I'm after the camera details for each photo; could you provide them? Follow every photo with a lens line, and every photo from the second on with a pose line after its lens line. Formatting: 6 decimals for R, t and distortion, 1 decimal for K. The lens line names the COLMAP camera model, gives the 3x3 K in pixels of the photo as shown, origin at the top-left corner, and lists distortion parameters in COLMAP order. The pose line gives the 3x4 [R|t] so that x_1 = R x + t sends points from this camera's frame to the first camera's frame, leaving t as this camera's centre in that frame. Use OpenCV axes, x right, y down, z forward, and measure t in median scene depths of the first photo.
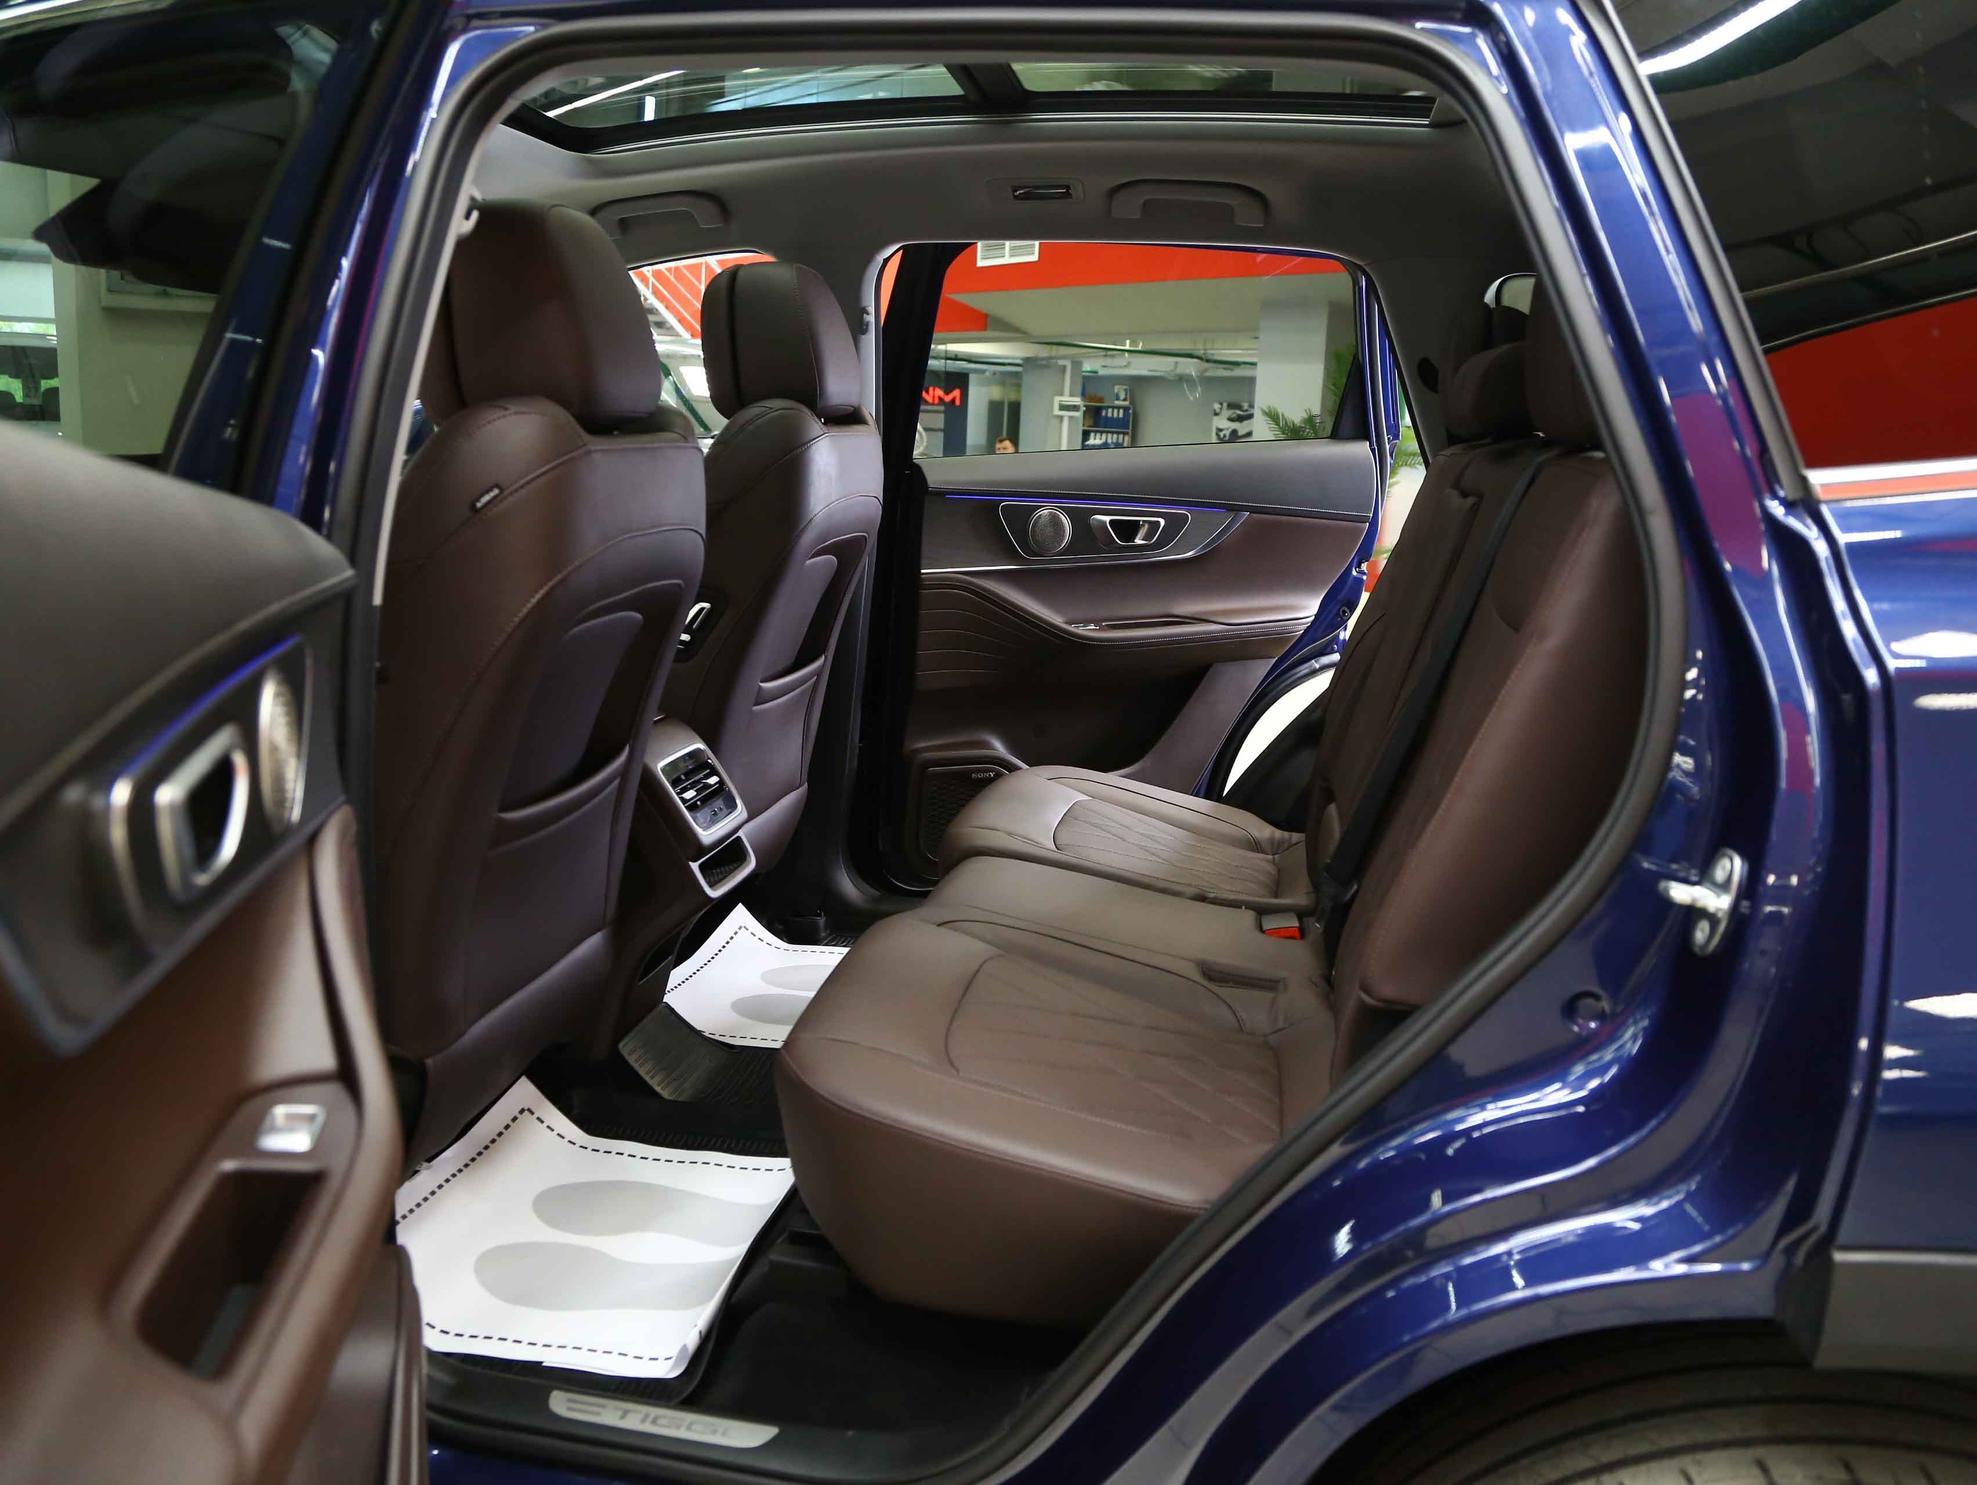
lens RADIAL K [[1516.7, 0, 994.4], [0, 1516.7, 794.9], [0, 0, 1]] dist [-0.150833, 0.184934]
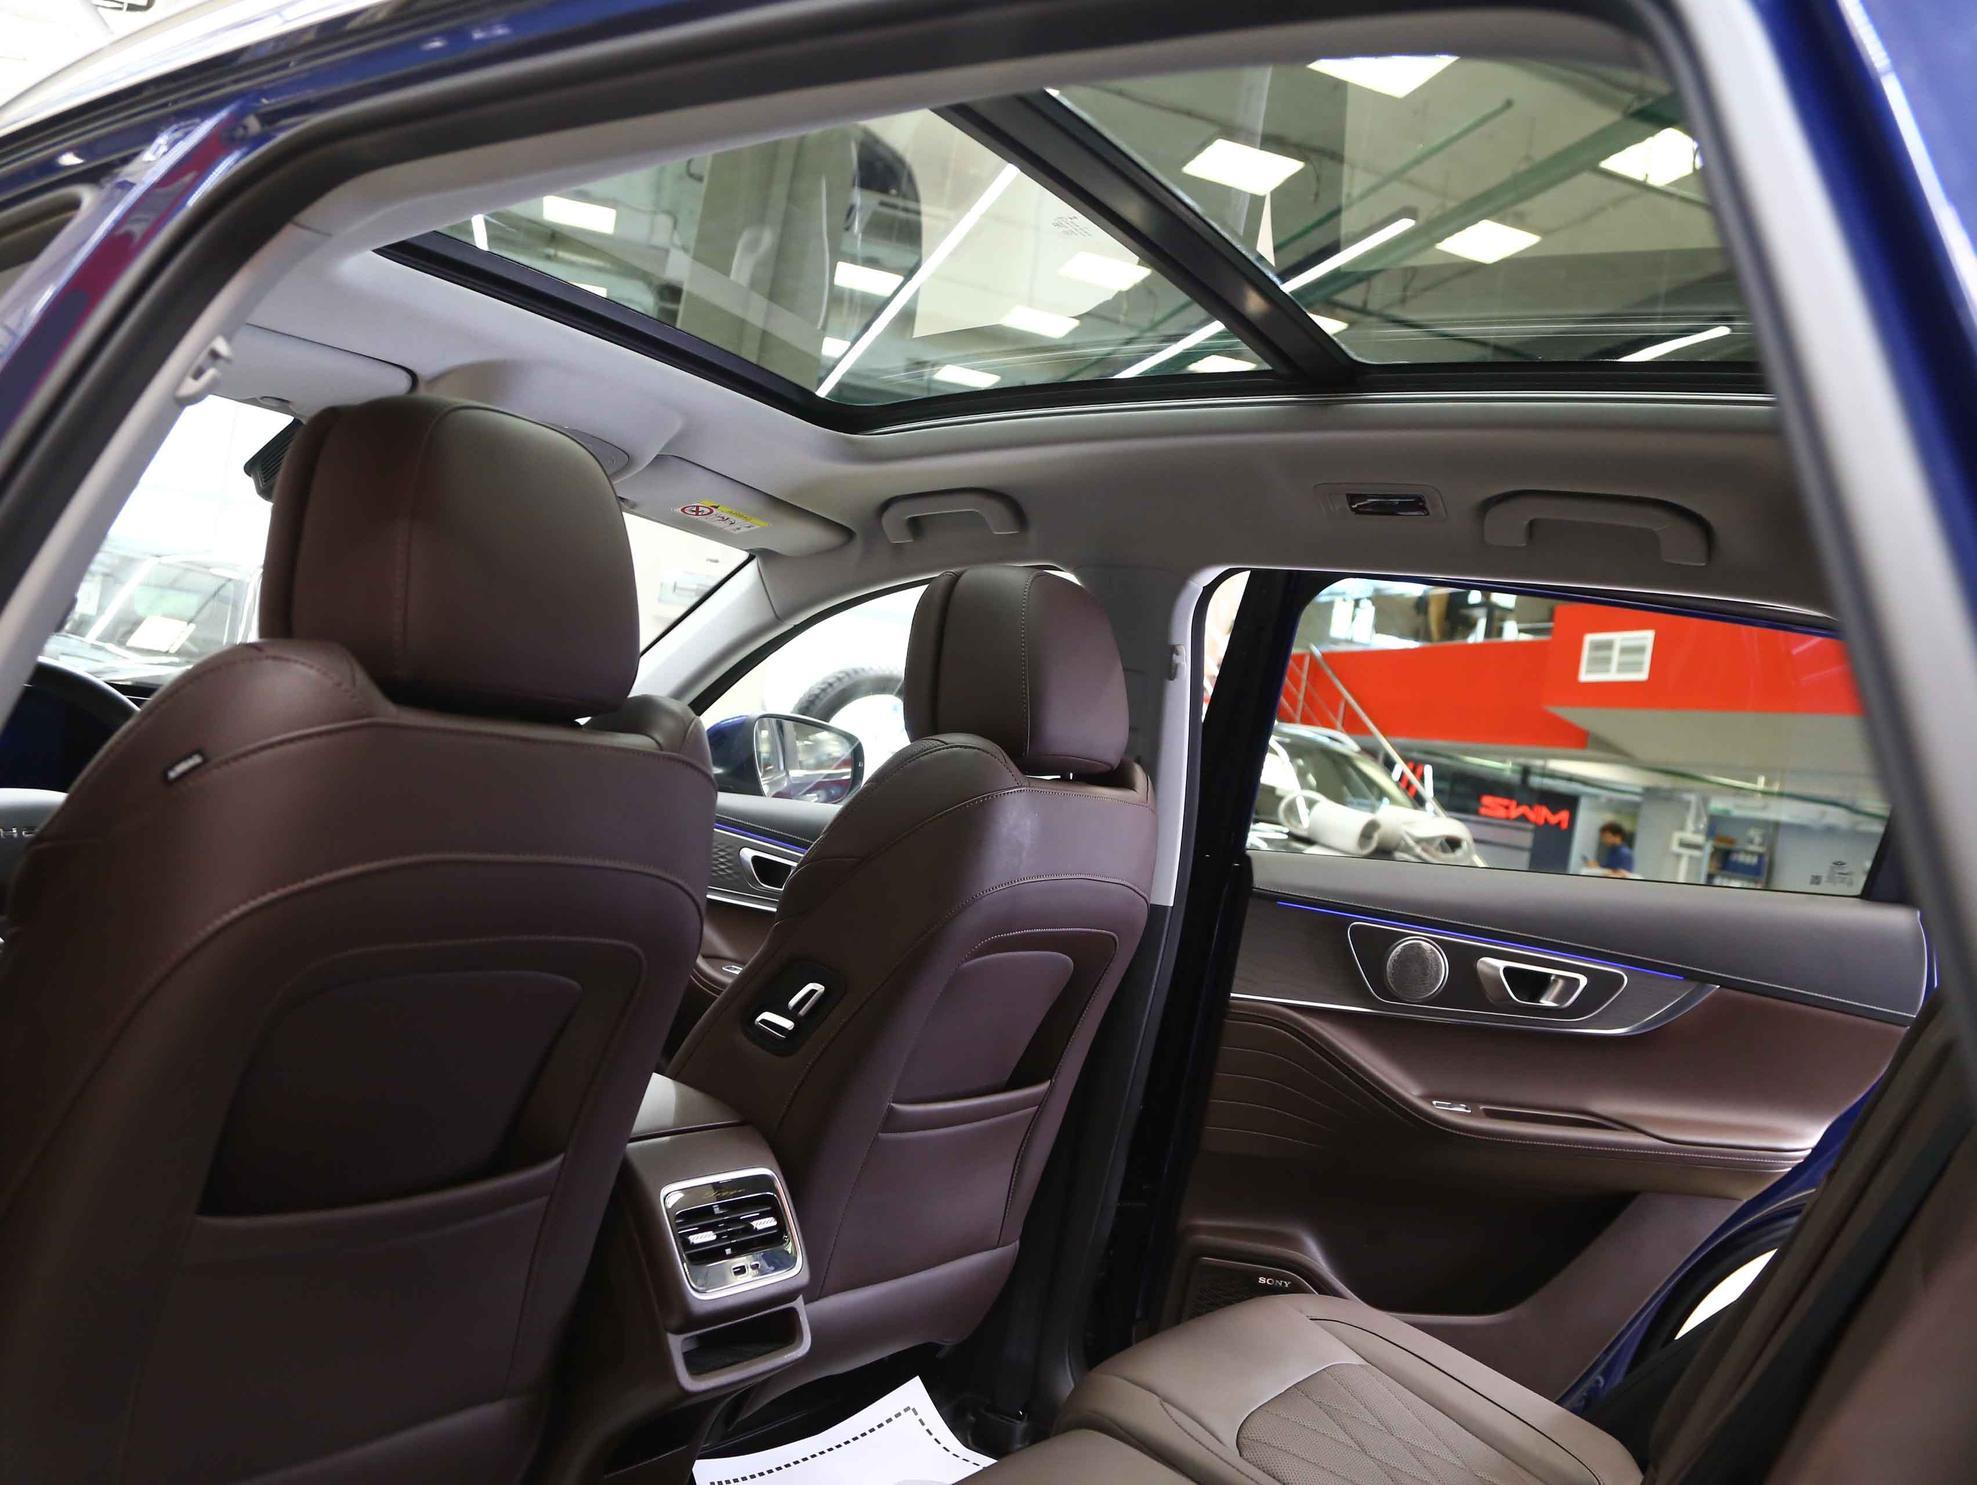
lens RADIAL K [[1516.7, 0, 994.4], [0, 1516.7, 794.9], [0, 0, 1]] dist [-0.150833, 0.184934]
pose [[0.909710, 0.117310, -0.398330, 0.128939], [-0.214412, 0.954195, -0.208662, -0.058354], [0.355606, 0.275228, 0.893193, 0.245917]]
